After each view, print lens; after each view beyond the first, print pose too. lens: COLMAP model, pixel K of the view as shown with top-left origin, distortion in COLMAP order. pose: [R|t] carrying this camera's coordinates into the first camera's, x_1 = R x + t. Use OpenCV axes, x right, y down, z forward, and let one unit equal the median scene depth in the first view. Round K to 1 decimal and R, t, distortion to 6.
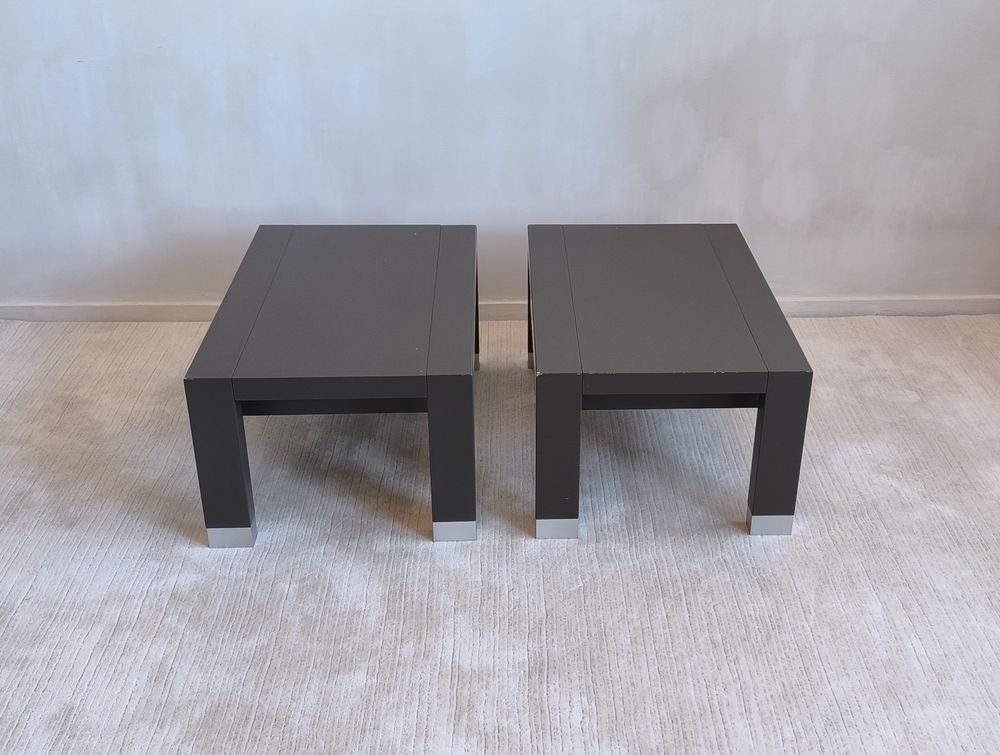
lens RADIAL K [[1126.5, 0, 500.0], [0, 1126.5, 377.5], [0, 0, 1]] dist [0.001926, 0.005916]
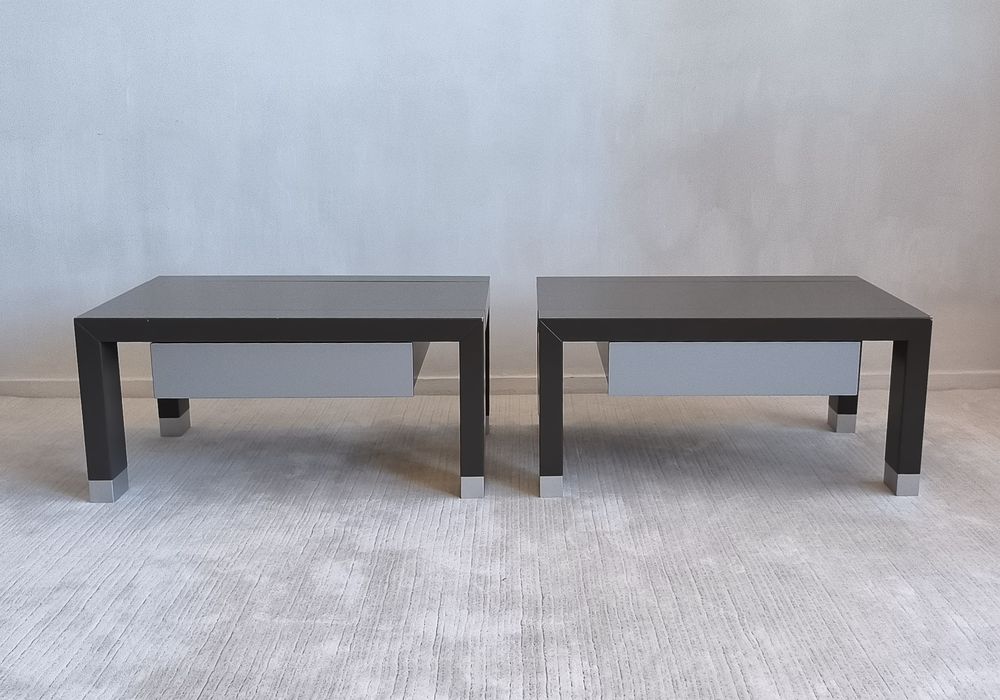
lens RADIAL K [[1085.9, 0, 509.8], [0, 1085.9, 319.6], [0, 0, 1]] dist [0.000100, 0.006474]
pose [[0.999994, 0.003174, 0.001307, 0.012691], [-0.002699, 0.962265, -0.272102, 0.232702], [-0.002121, 0.272097, 0.962267, 0.104417]]
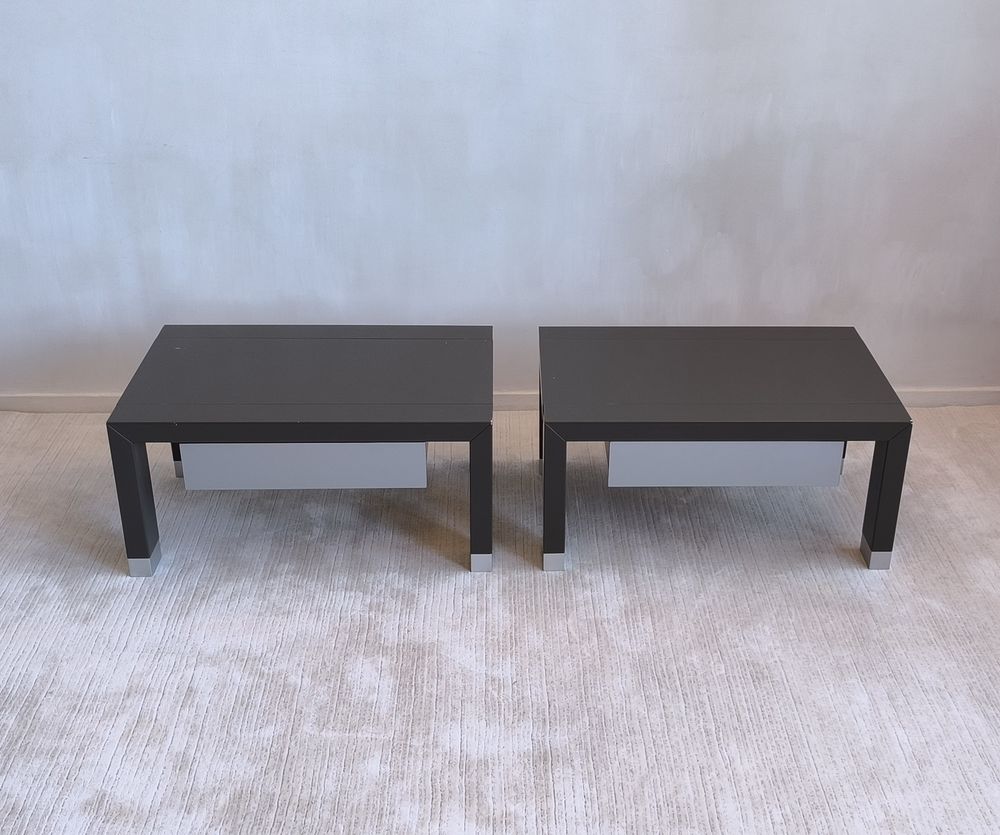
lens RADIAL K [[1230.7, 0, 500.0], [0, 1230.7, 417.5], [0, 0, 1]] dist [0.006961, 0.006457]
pose [[0.999950, -0.000488, 0.009995, -0.016236], [0.000730, 0.999708, -0.024167, -0.030034], [-0.009980, 0.024173, 0.999658, -0.152495]]
